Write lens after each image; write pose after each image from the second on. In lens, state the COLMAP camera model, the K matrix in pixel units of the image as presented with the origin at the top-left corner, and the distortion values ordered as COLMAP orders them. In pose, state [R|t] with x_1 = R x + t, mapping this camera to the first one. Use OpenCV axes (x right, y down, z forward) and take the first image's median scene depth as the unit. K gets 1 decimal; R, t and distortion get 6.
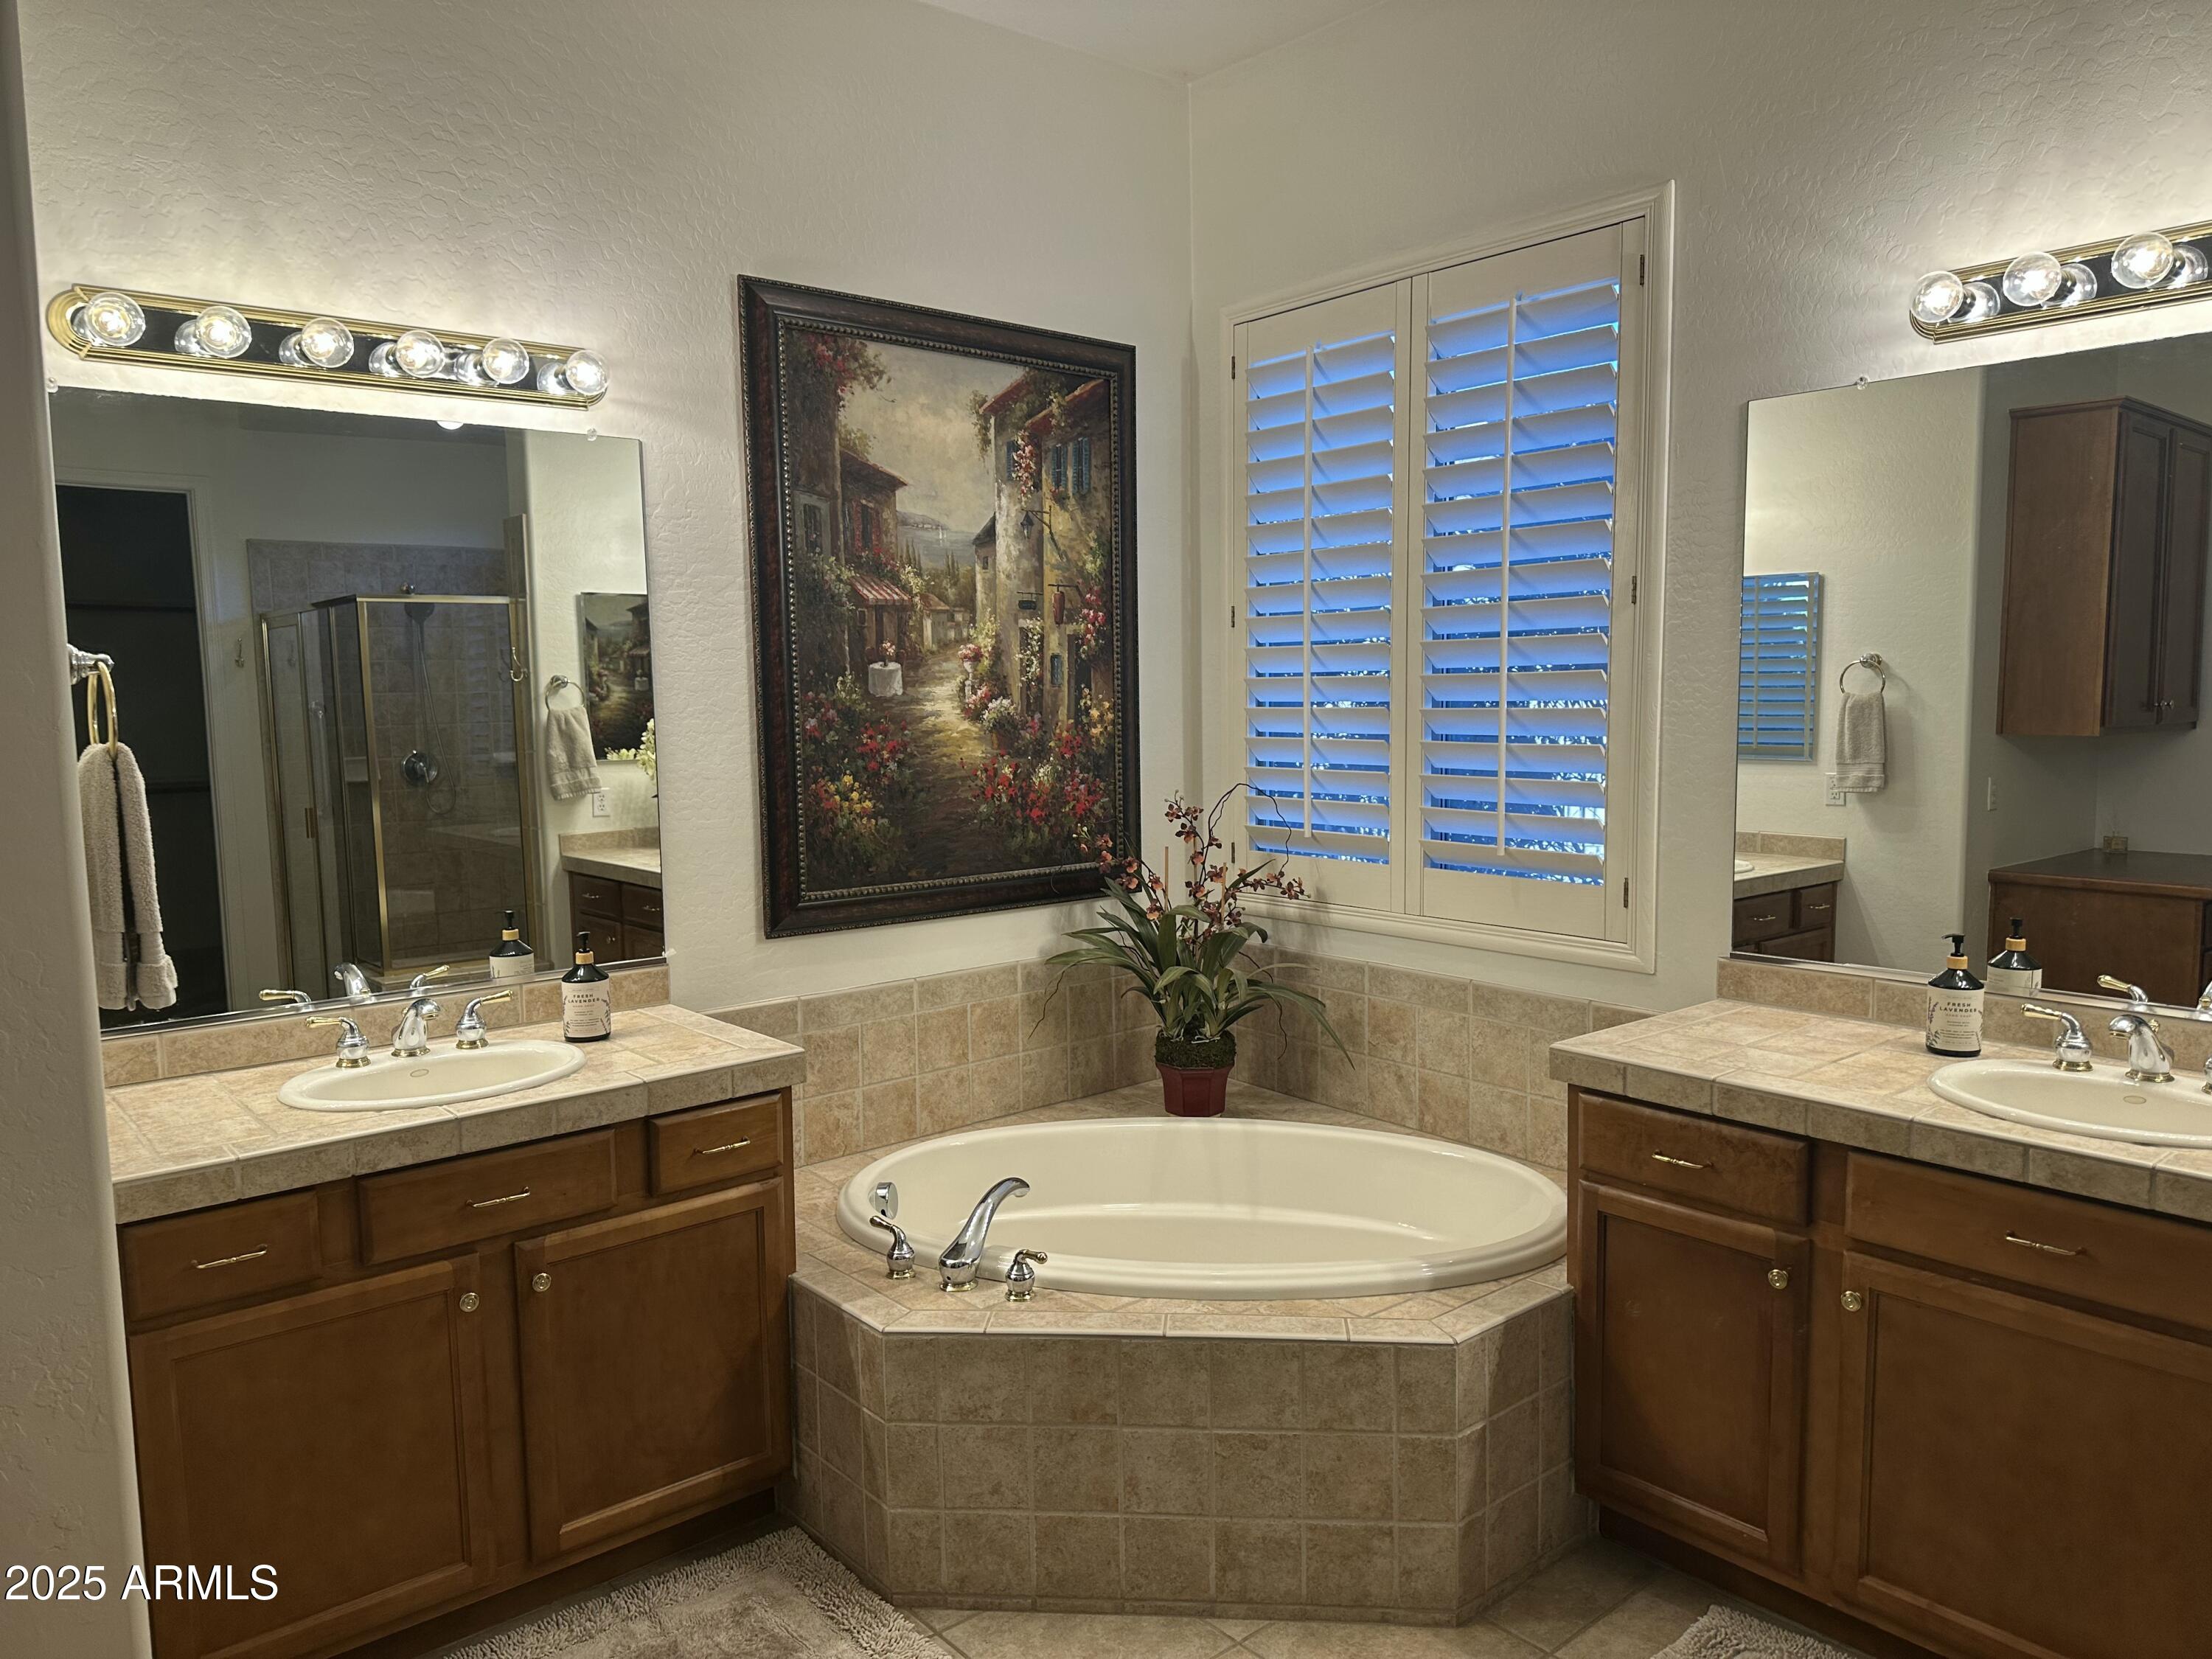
lens RADIAL K [[1542.2, 0, 1106.0], [0, 1542.2, 829.5], [0, 0, 1]] dist [0.088823, -0.128674]
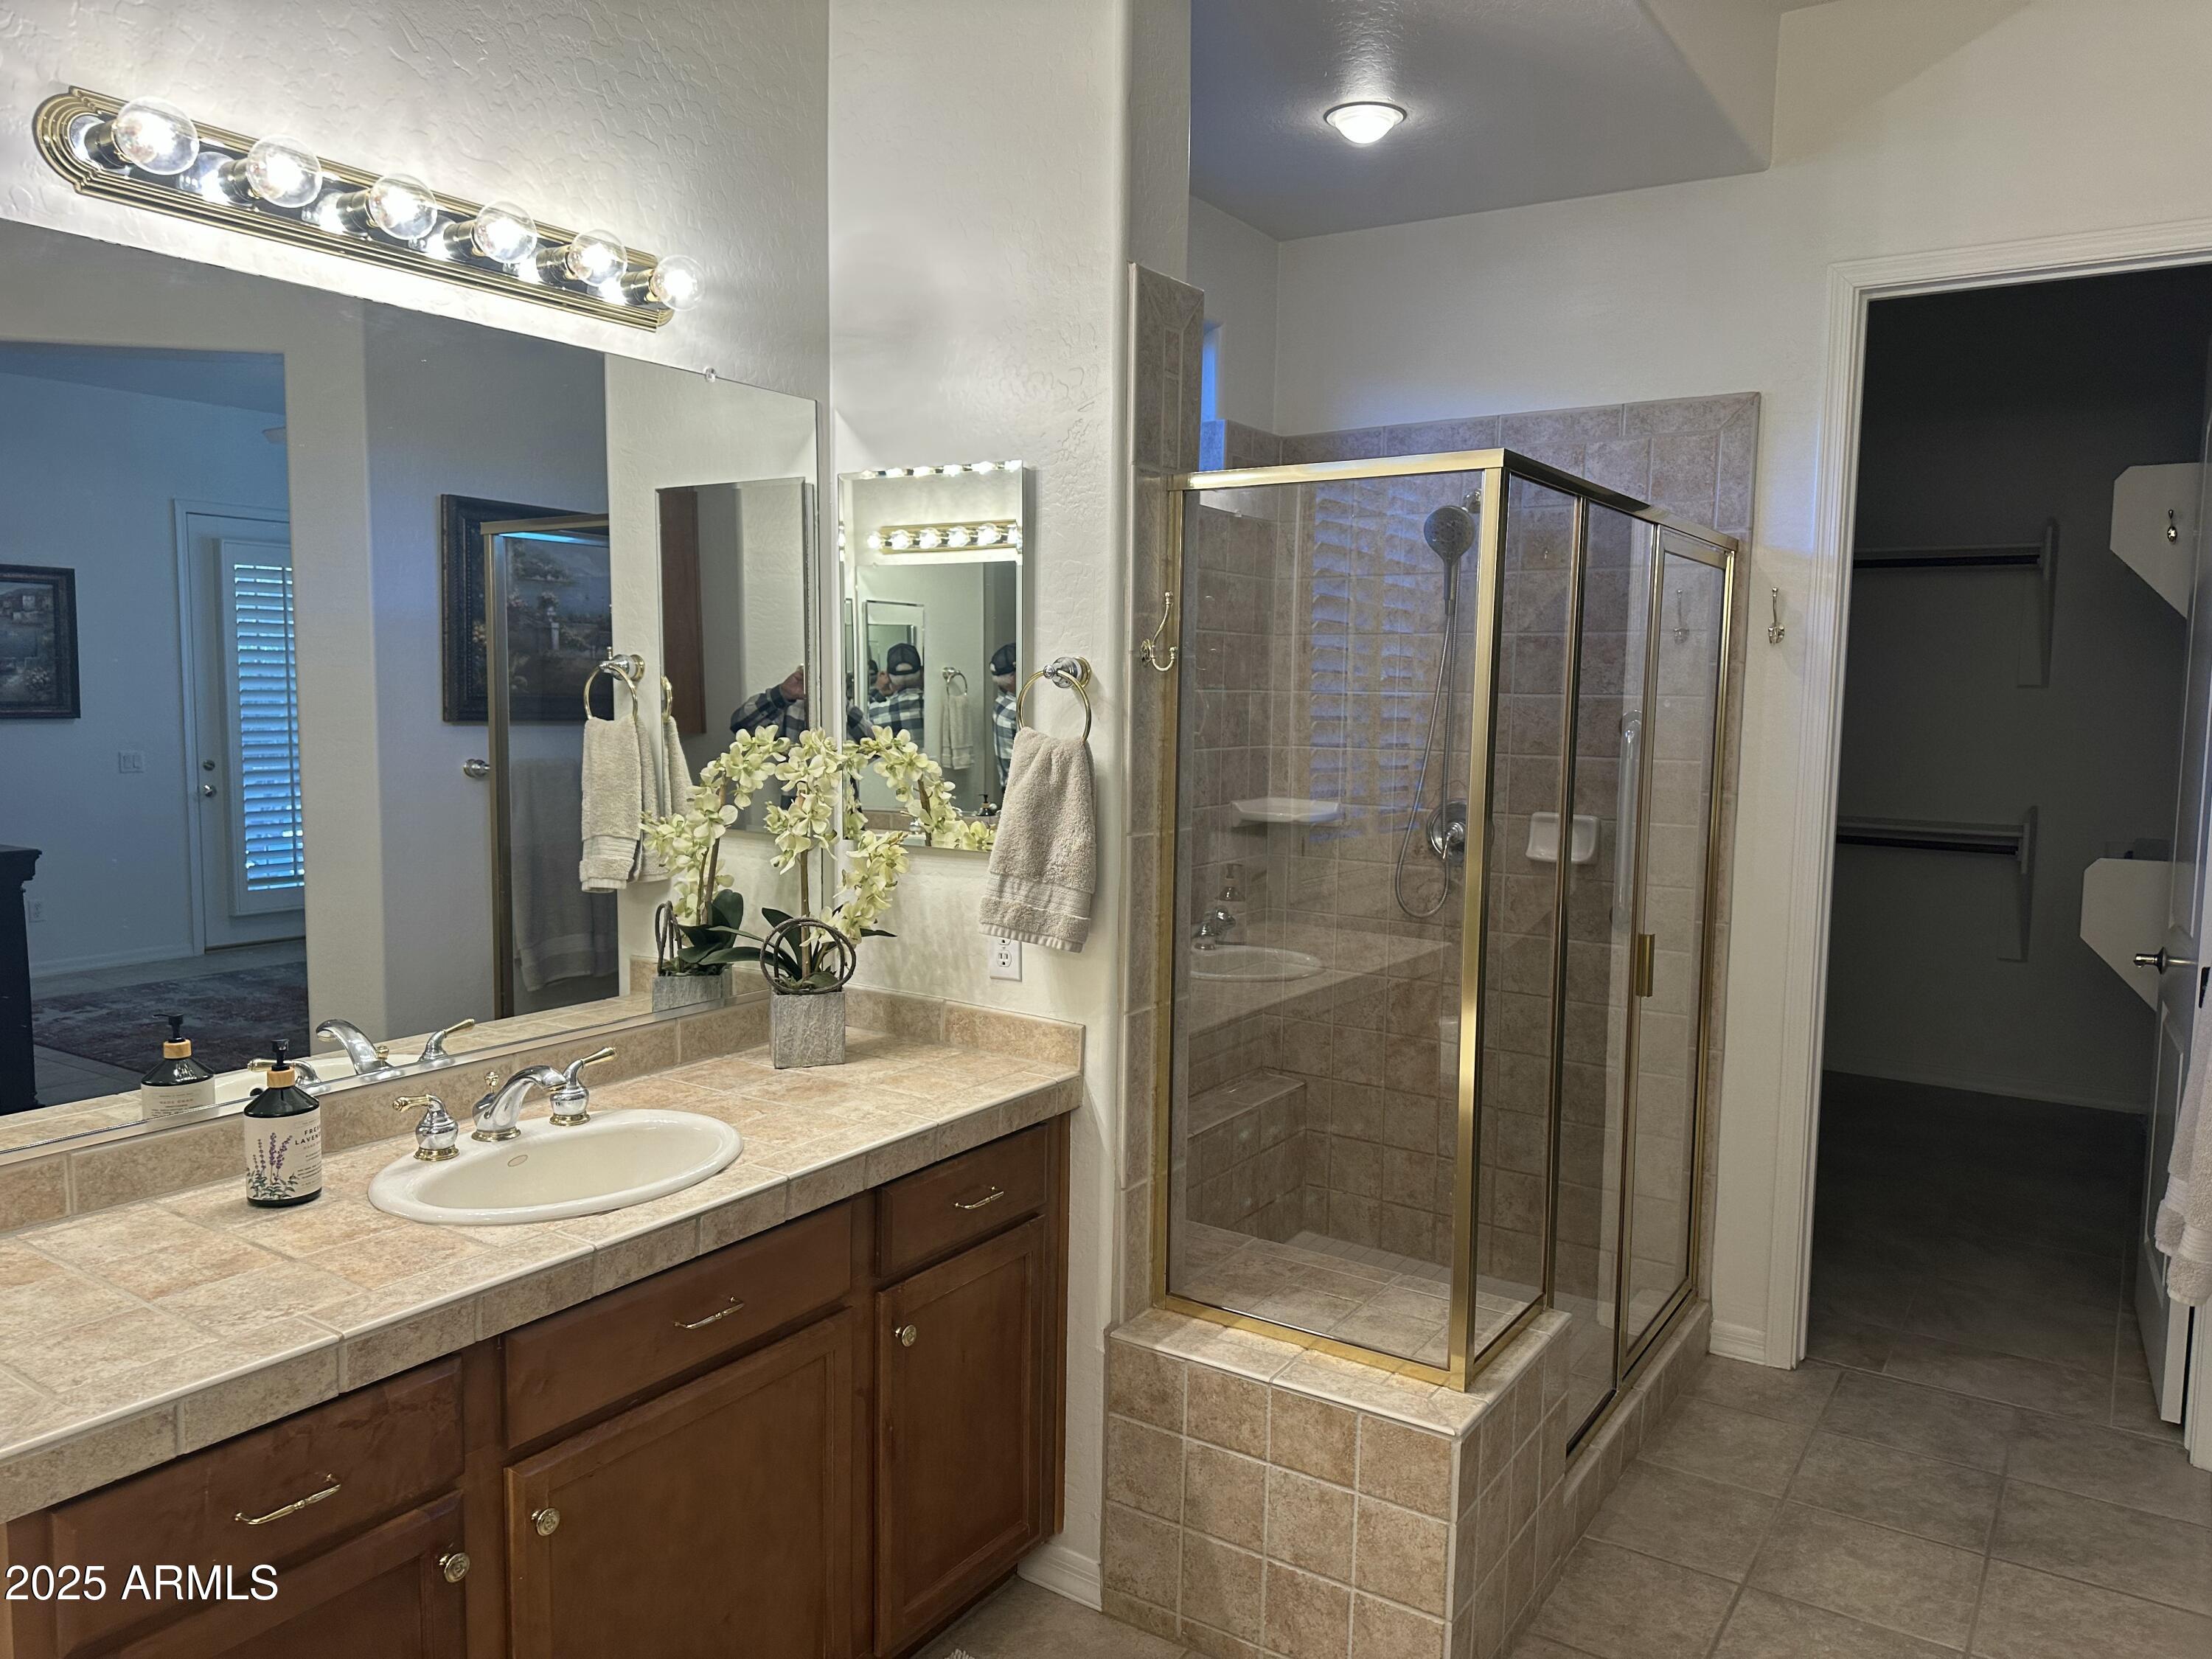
lens RADIAL K [[1542.2, 0, 1106.0], [0, 1542.2, 829.5], [0, 0, 1]] dist [0.088823, -0.128674]
pose [[-0.265807, -0.085325, 0.960243, -0.315848], [0.086013, 0.990004, 0.111779, -0.098168], [-0.960181, 0.112305, -0.255811, 0.919960]]
